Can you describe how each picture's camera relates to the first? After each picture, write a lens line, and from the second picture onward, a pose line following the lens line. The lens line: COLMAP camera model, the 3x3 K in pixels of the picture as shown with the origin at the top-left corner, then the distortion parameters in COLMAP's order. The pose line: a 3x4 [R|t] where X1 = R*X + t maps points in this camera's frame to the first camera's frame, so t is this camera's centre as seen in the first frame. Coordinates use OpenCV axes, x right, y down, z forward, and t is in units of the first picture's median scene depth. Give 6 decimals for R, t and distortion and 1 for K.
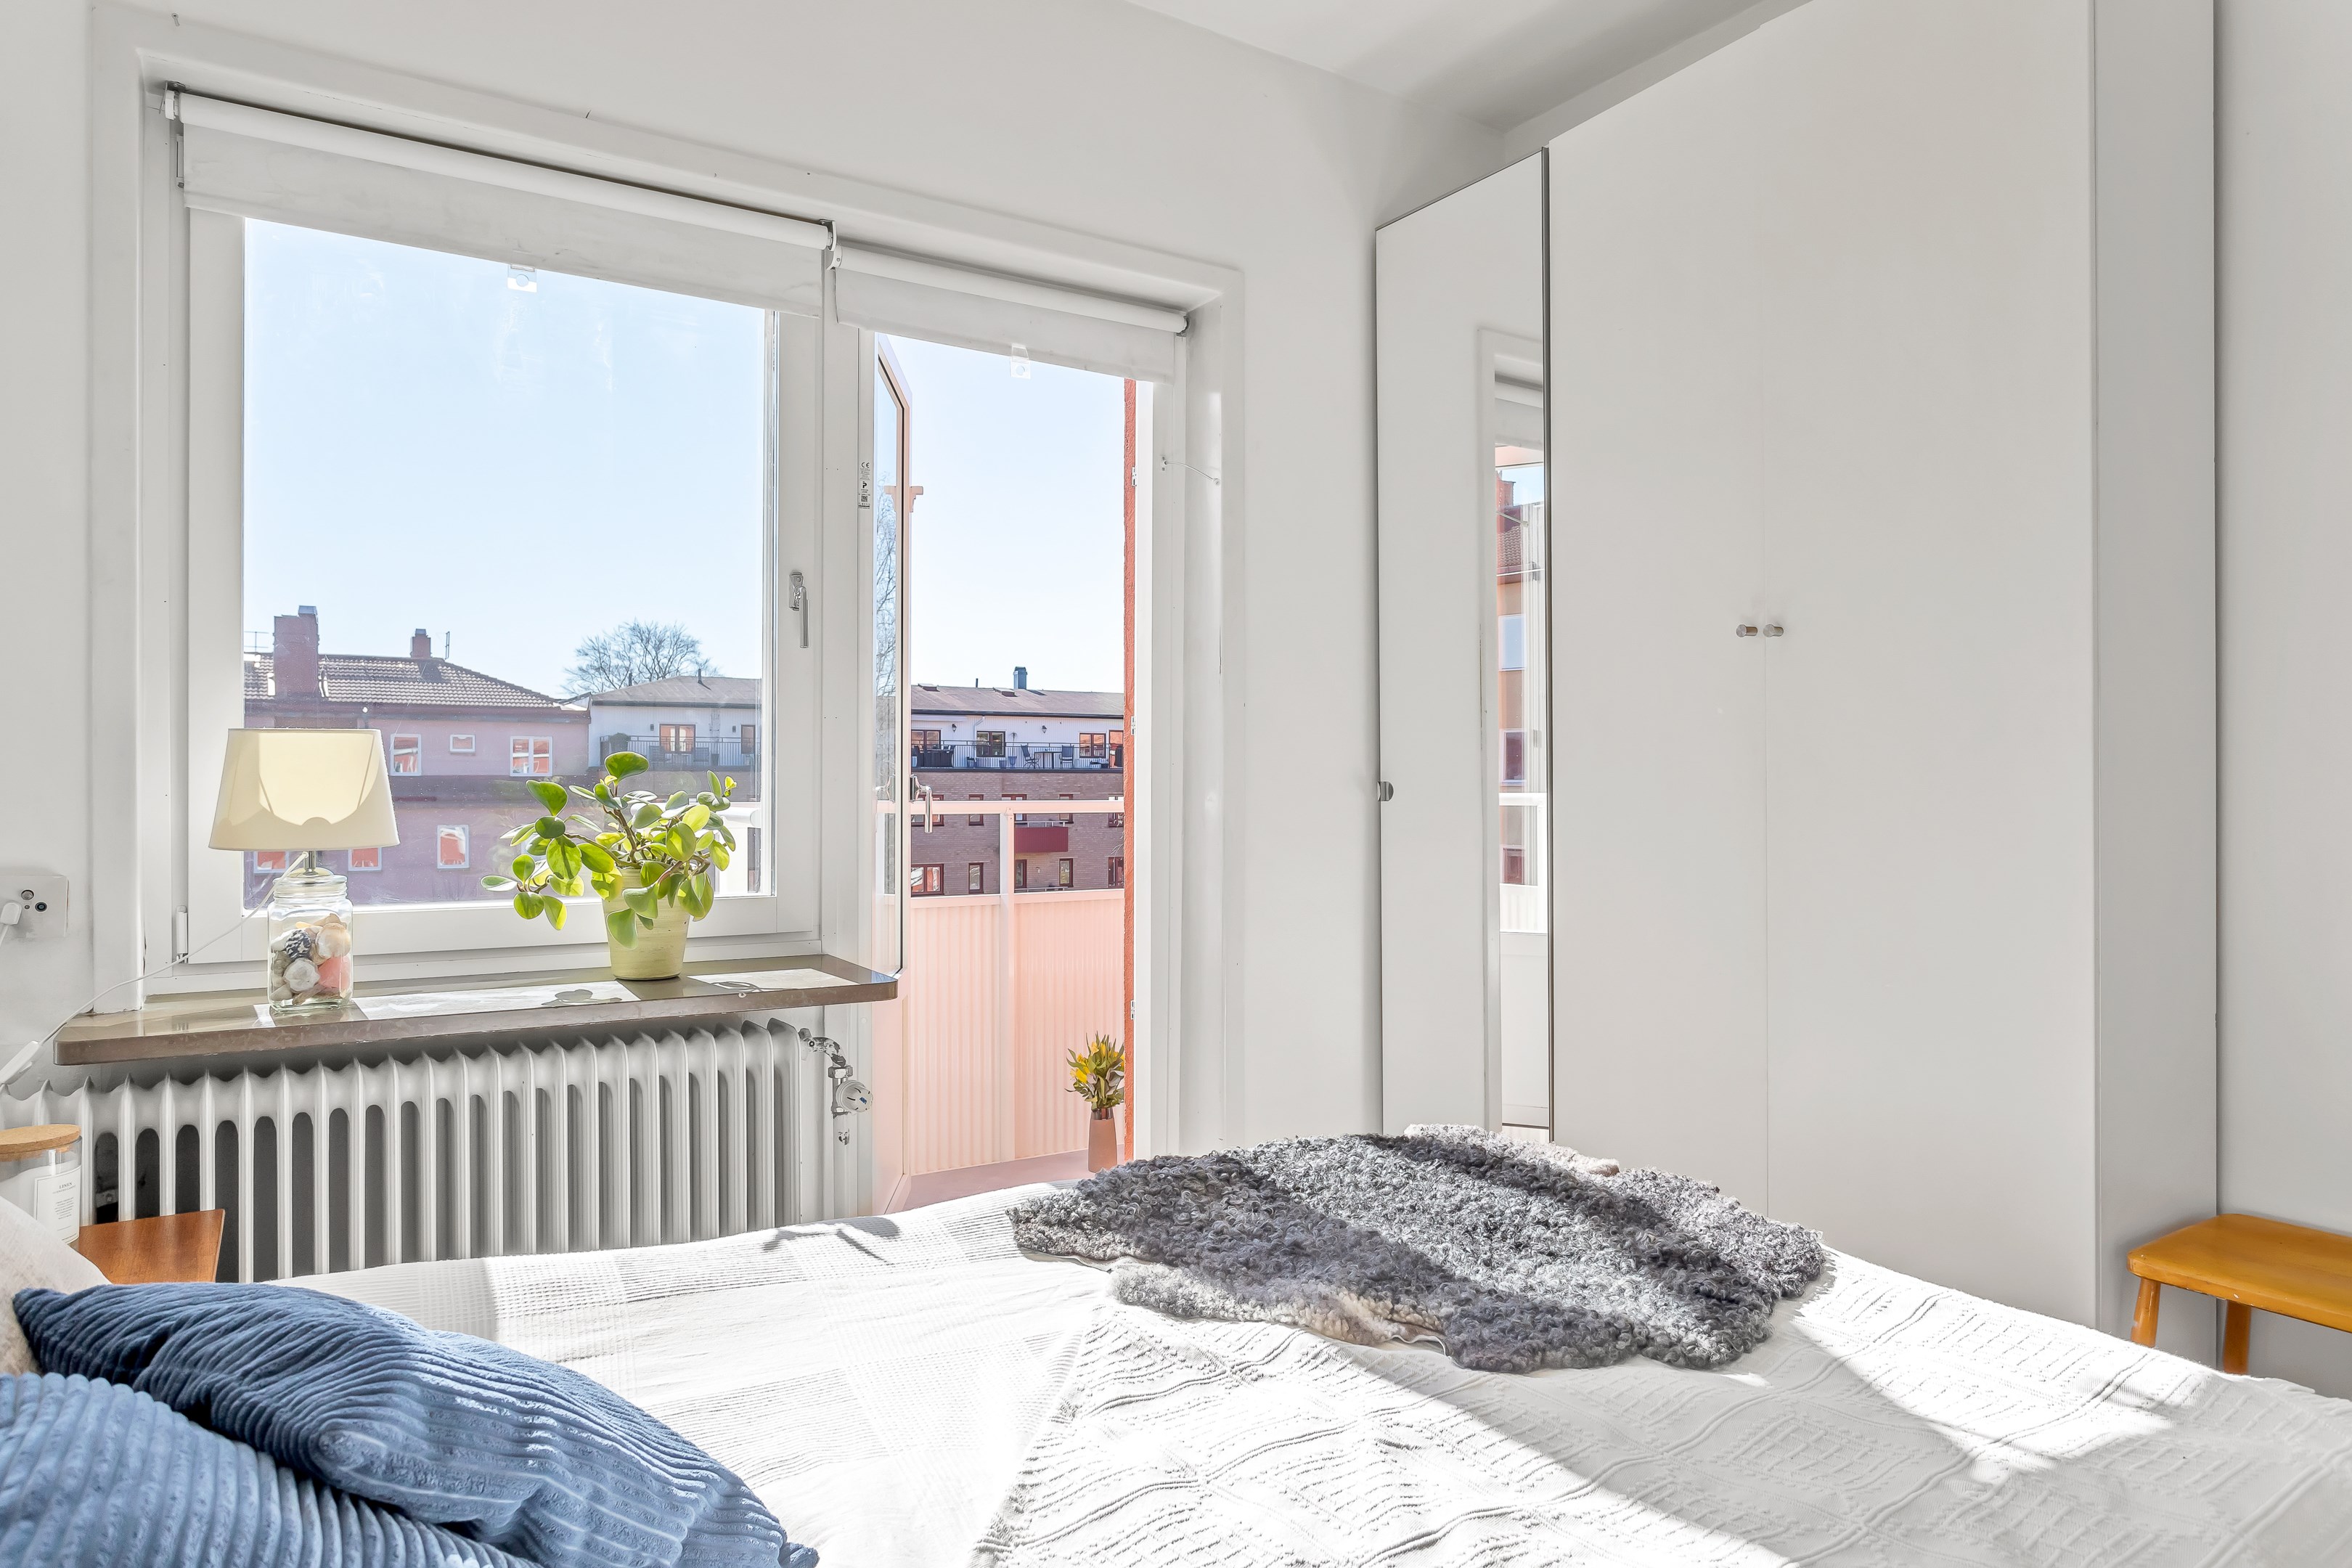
lens RADIAL K [[1436.4, 0, 1164.0], [0, 1436.4, 782.2], [0, 0, 1]] dist [-0.014931, 0.005064]
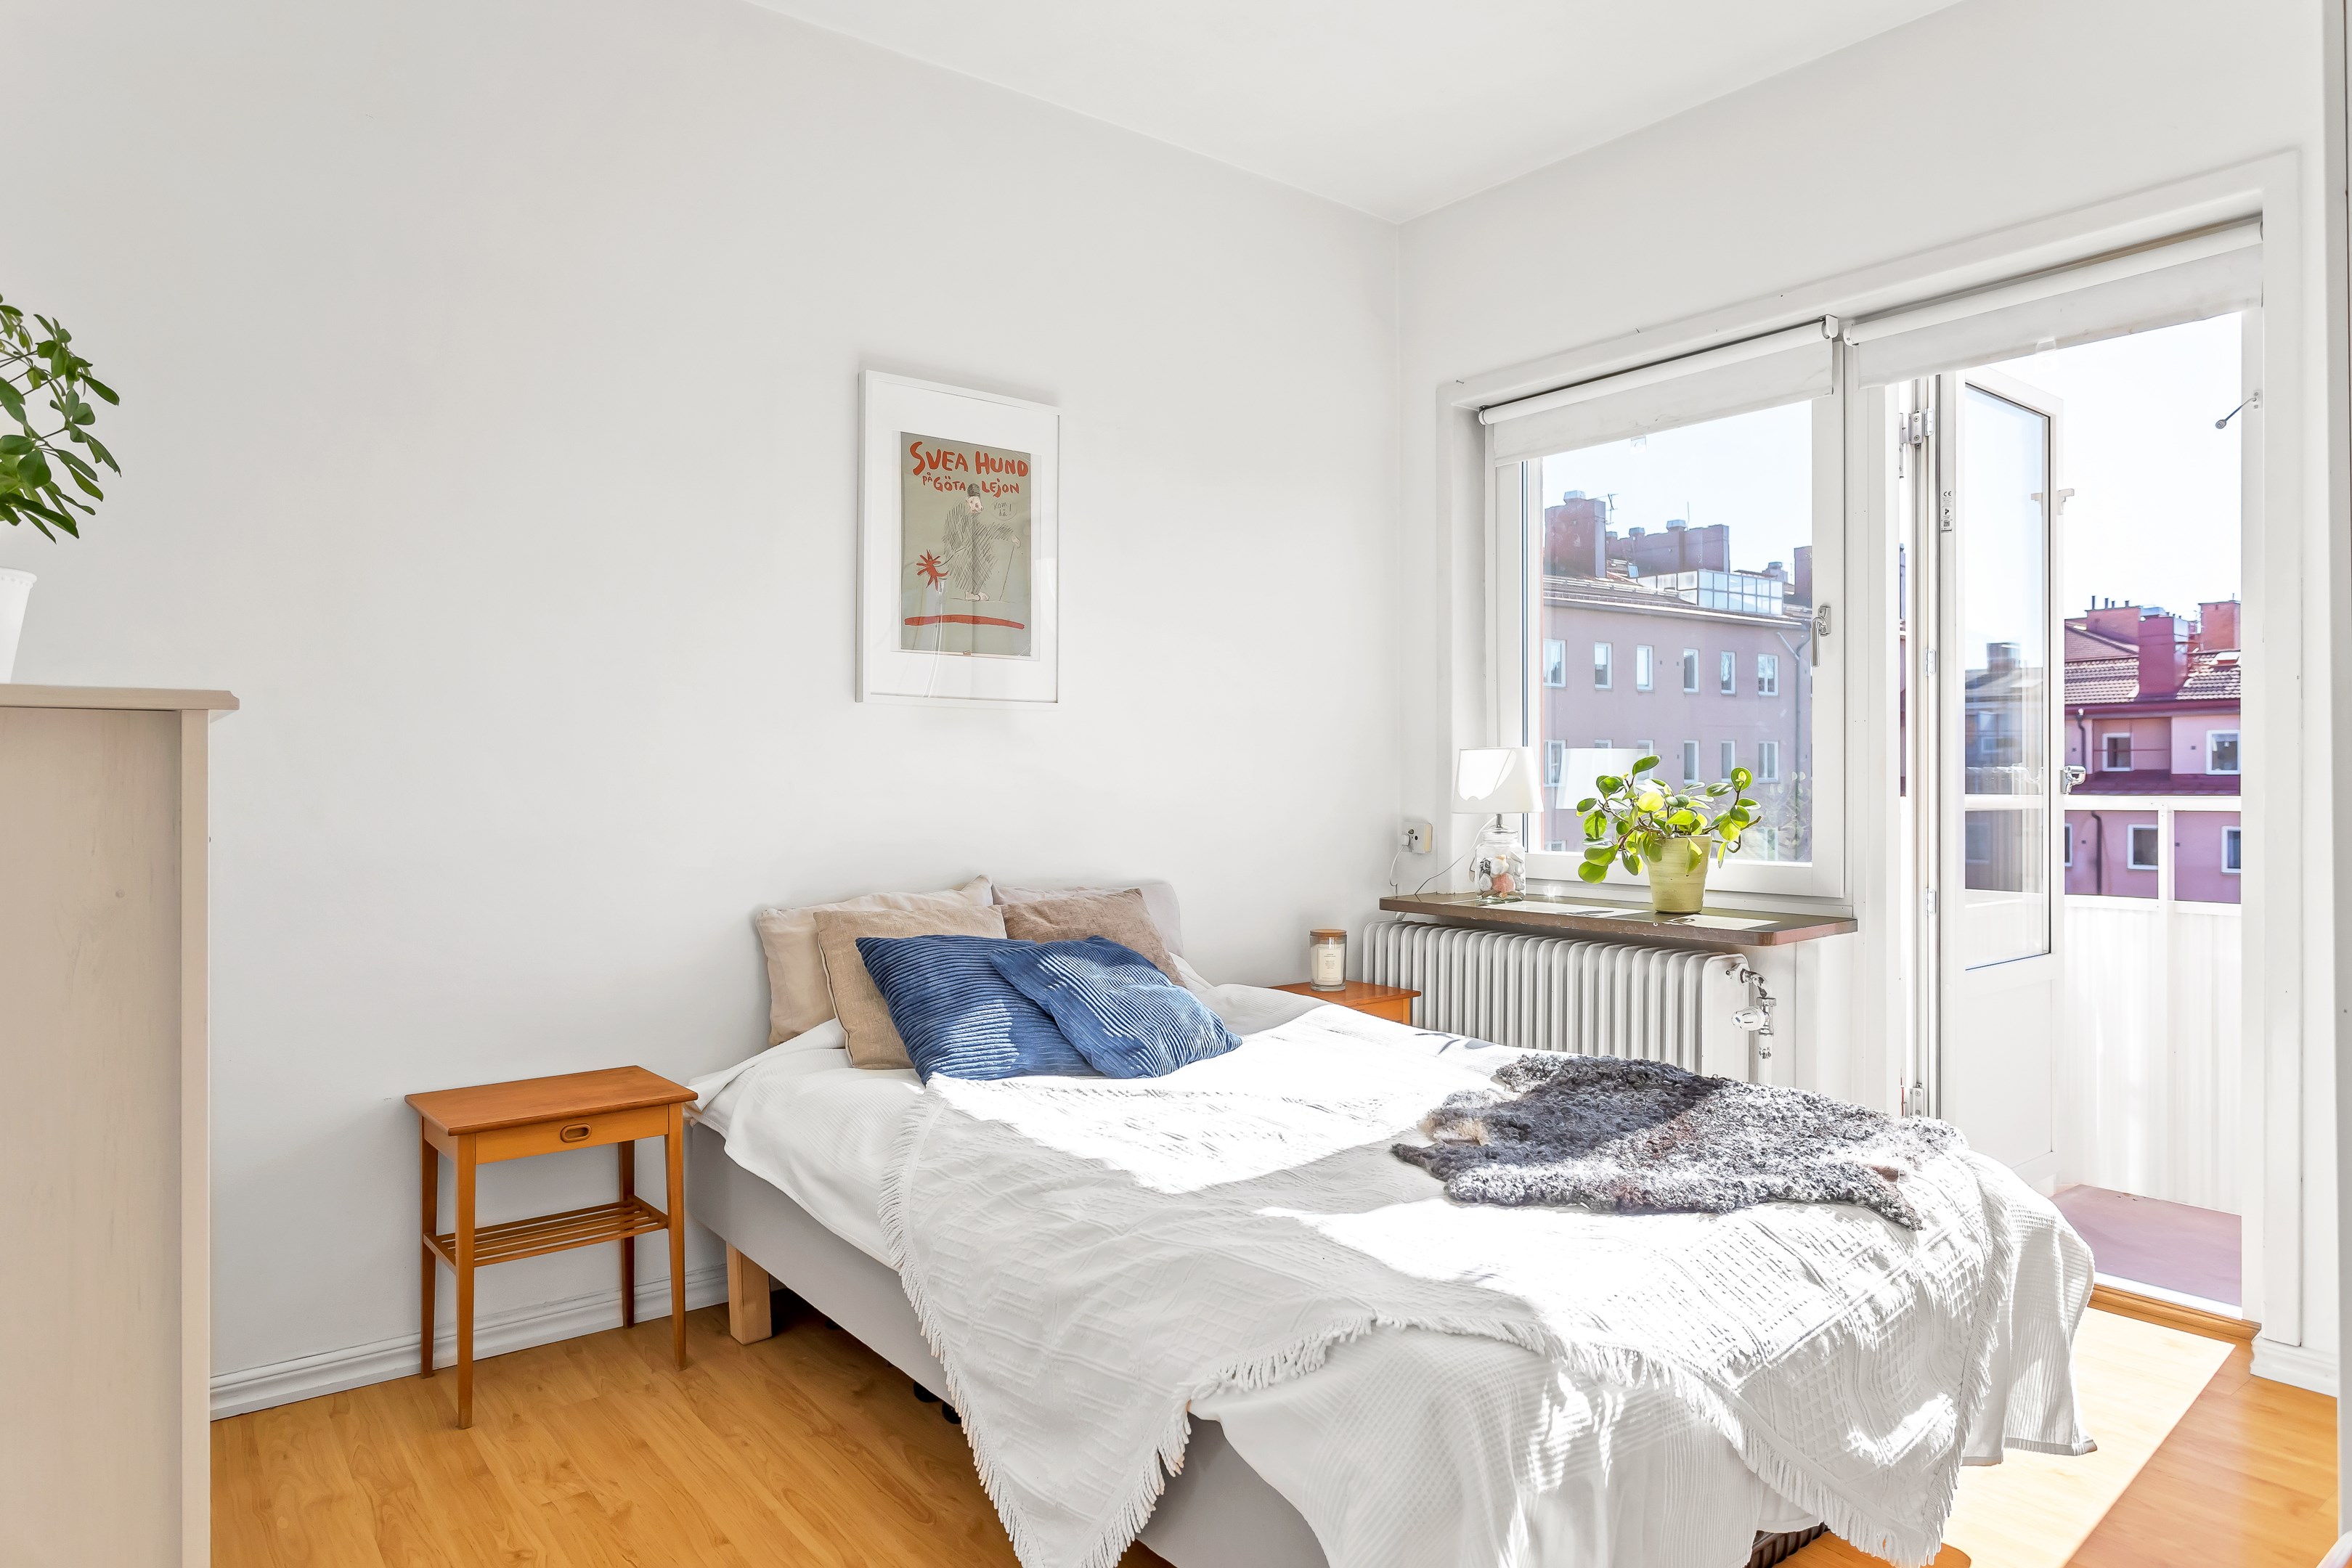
lens RADIAL K [[1436.2, 0, 1176.6], [0, 1436.2, 790.3], [0, 0, 1]] dist [-0.014931, 0.005064]
pose [[0.097461, -0.008585, -0.995202, 1.011200], [-0.018519, 0.999774, -0.010438, 0.038427], [0.995067, 0.019447, 0.097280, 0.373645]]
